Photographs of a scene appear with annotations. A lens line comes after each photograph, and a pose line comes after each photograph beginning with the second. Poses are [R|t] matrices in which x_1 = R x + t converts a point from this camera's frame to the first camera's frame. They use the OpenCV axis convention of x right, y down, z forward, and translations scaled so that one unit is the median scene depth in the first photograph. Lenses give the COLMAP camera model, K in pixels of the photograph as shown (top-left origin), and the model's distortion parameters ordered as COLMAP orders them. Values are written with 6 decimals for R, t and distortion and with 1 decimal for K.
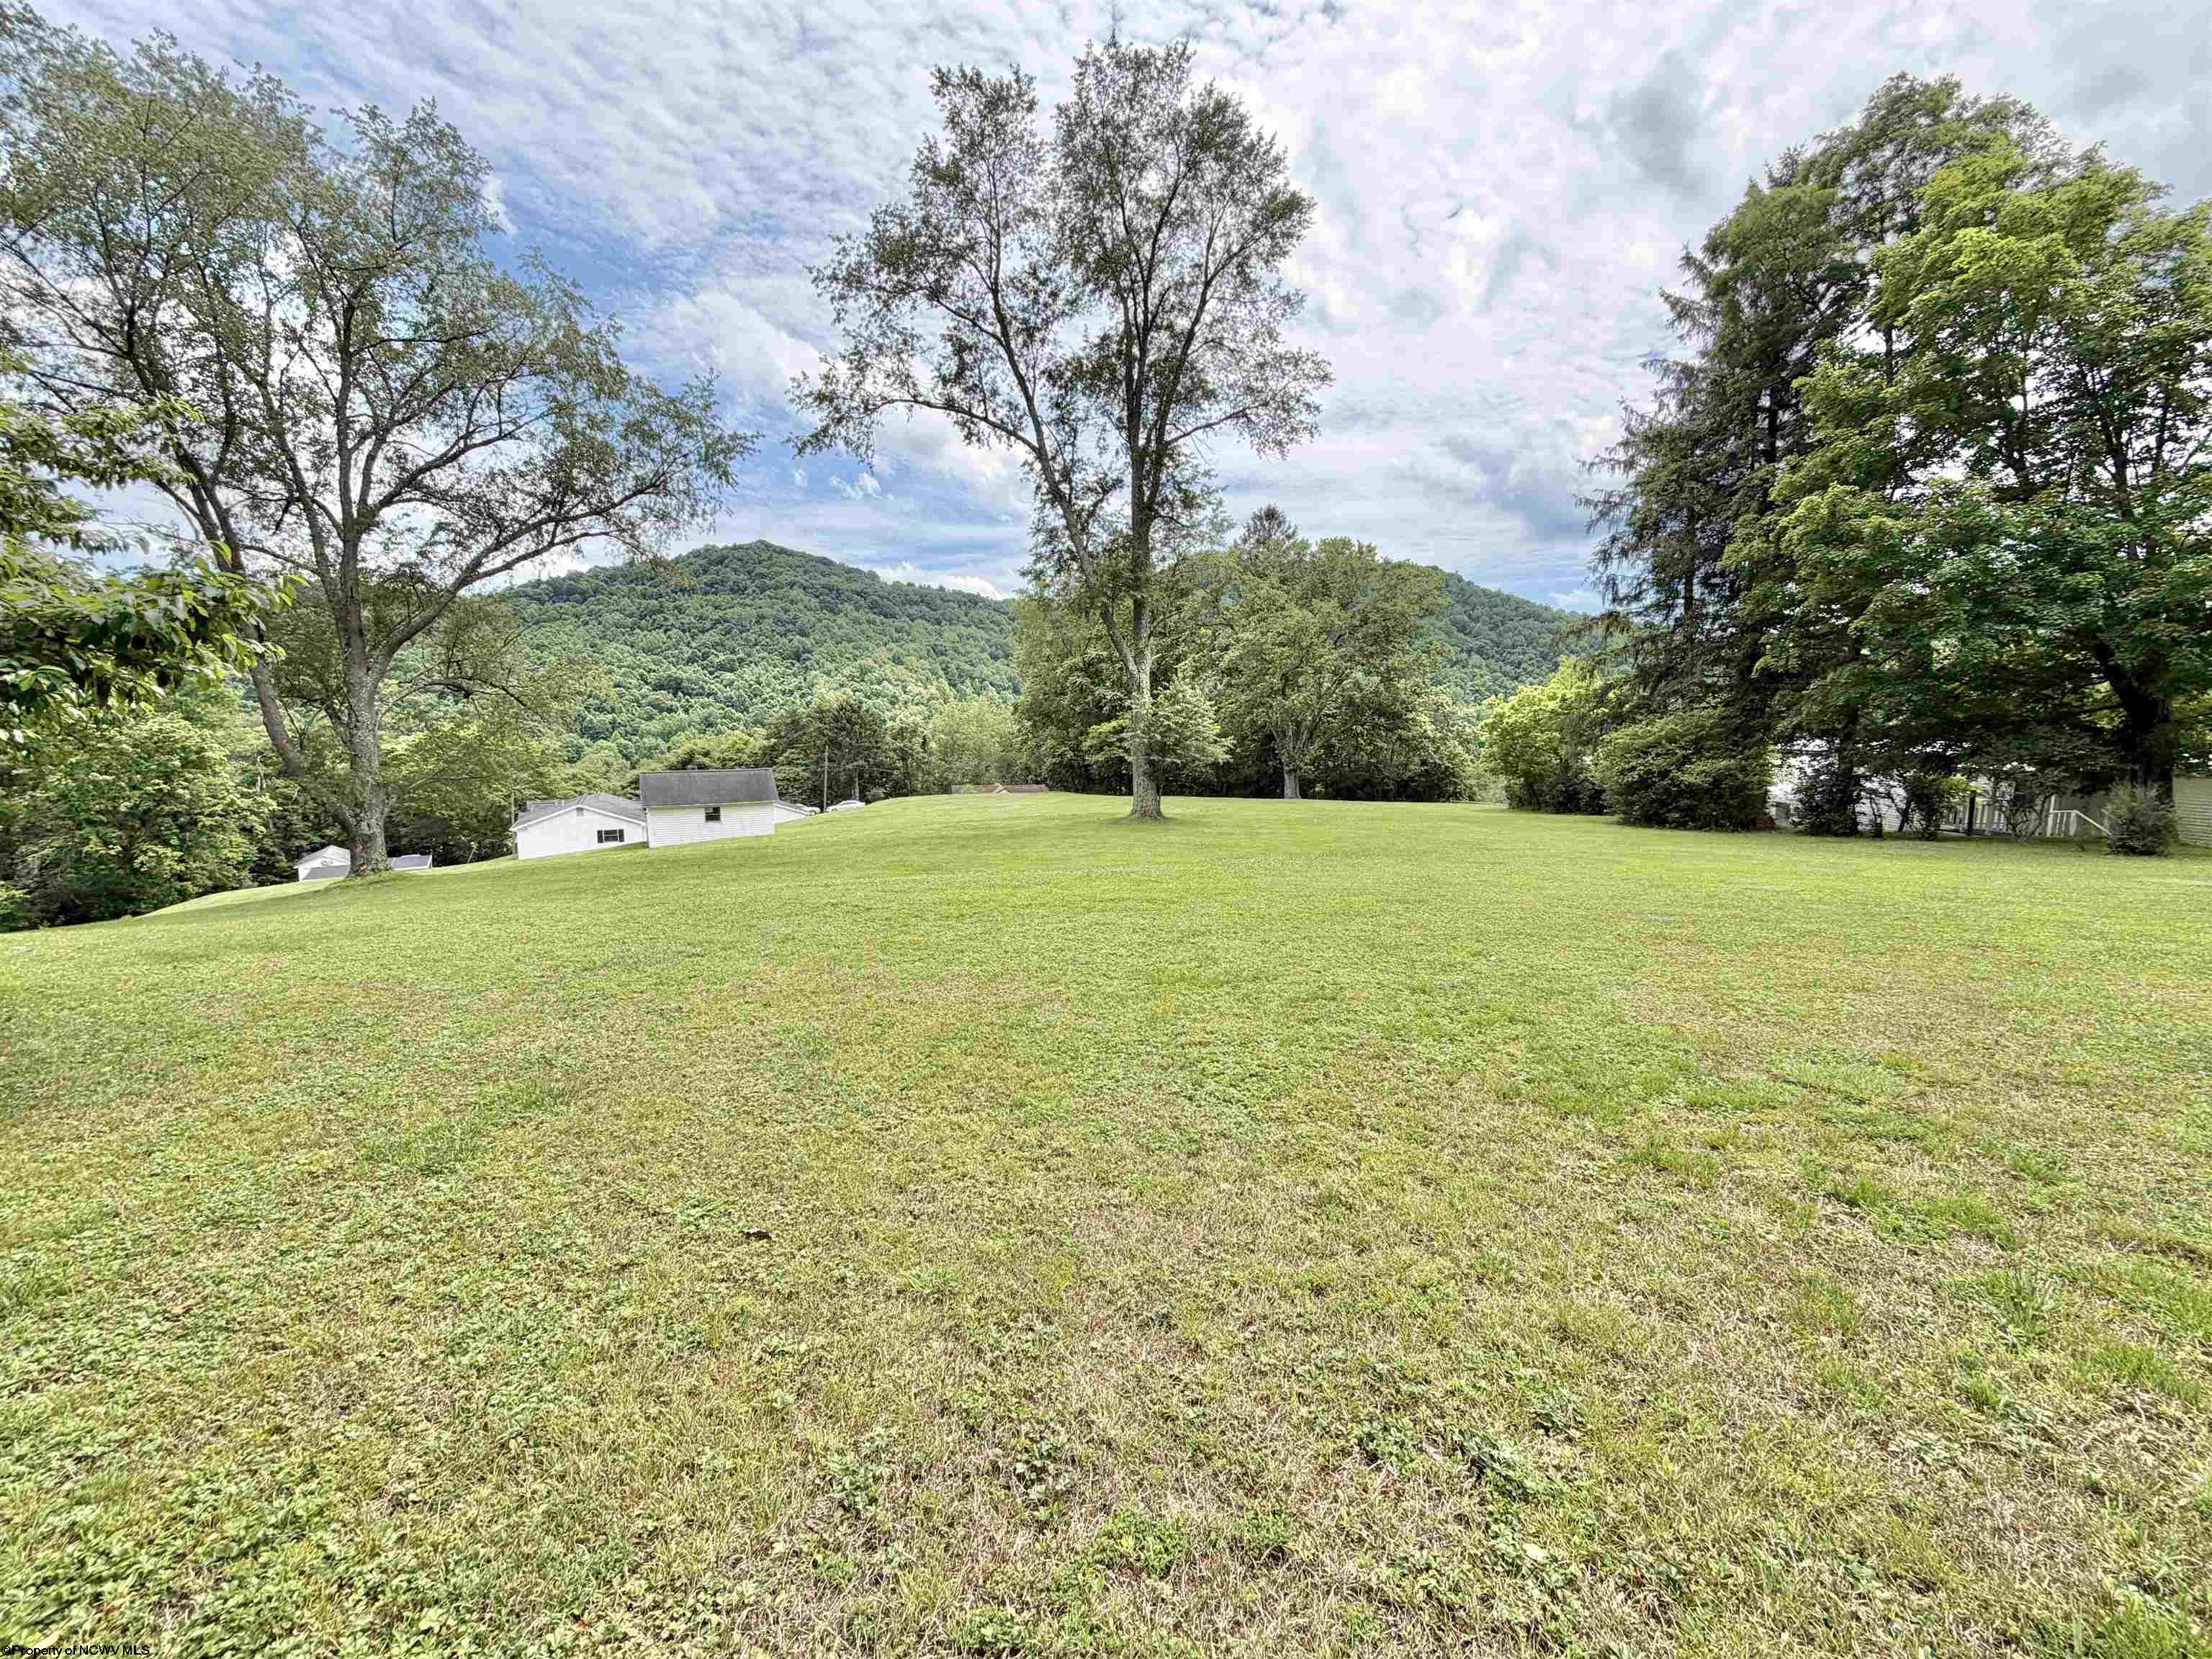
lens RADIAL K [[884.8, 0, 1103.3], [0, 884.8, 824.1], [0, 0, 1]] dist [0.001625, 0.000691]
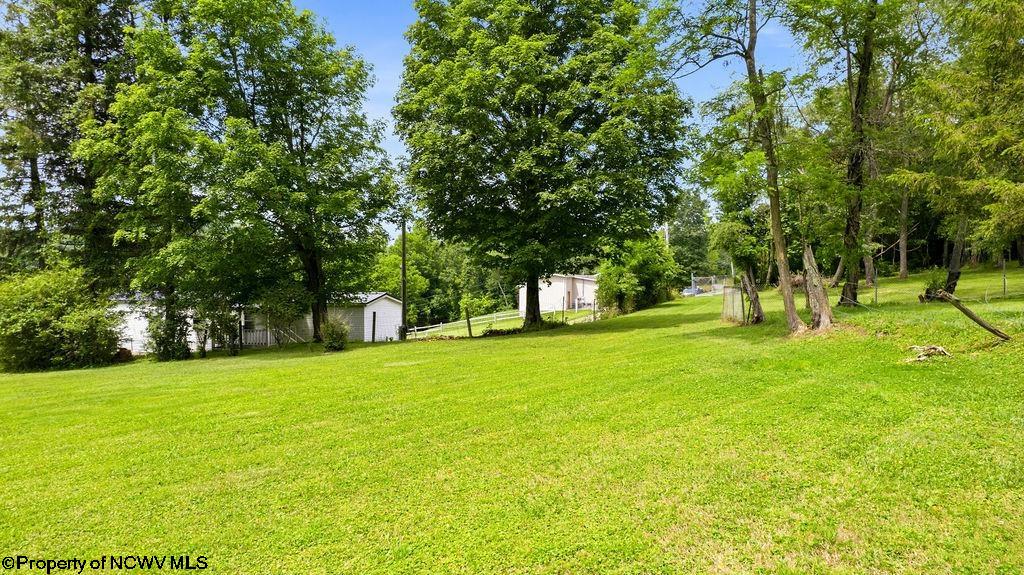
lens RADIAL K [[656.3, 0, 509.8], [0, 656.3, 298.2], [0, 0, 1]] dist [-0.076744, 0.074926]
pose [[0.298268, -0.031567, 0.953960, 0.006393], [0.117012, 0.993124, -0.003722, -0.009842], [-0.947283, 0.112734, 0.299910, 0.101745]]
